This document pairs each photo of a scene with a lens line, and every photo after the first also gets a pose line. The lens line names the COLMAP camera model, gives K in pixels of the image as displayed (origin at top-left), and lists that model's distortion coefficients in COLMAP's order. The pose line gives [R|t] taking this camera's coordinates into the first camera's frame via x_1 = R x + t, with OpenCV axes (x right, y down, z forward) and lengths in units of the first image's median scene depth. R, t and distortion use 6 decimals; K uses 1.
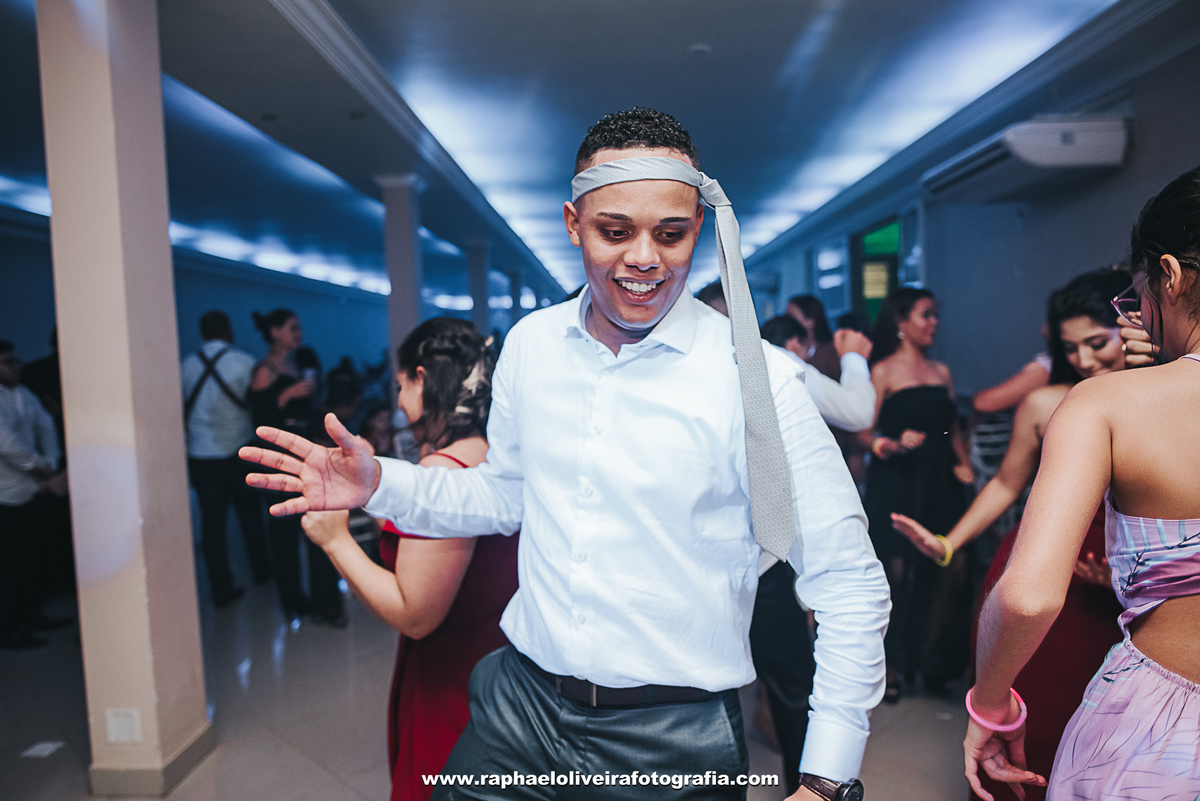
lens RADIAL K [[840.2, 0, 603.1], [0, 840.2, 399.3], [0, 0, 1]] dist [-0.027580, 0.010704]
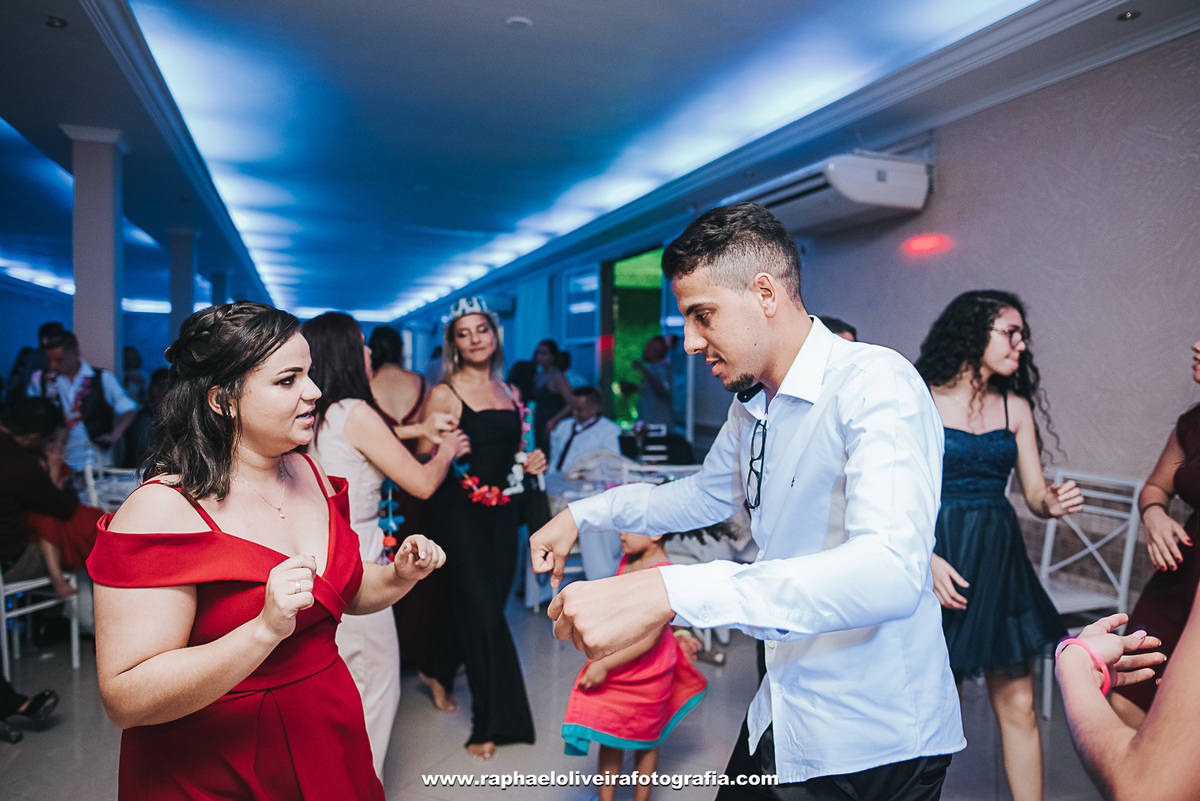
lens RADIAL K [[840.2, 0, 600.3], [0, 840.2, 400.4], [0, 0, 1]] dist [-0.027580, 0.010704]
pose [[0.936538, 0.034950, 0.348821, -0.056391], [-0.024535, 0.999113, -0.034231, 0.000003], [-0.349707, 0.023500, 0.936564, 0.098201]]
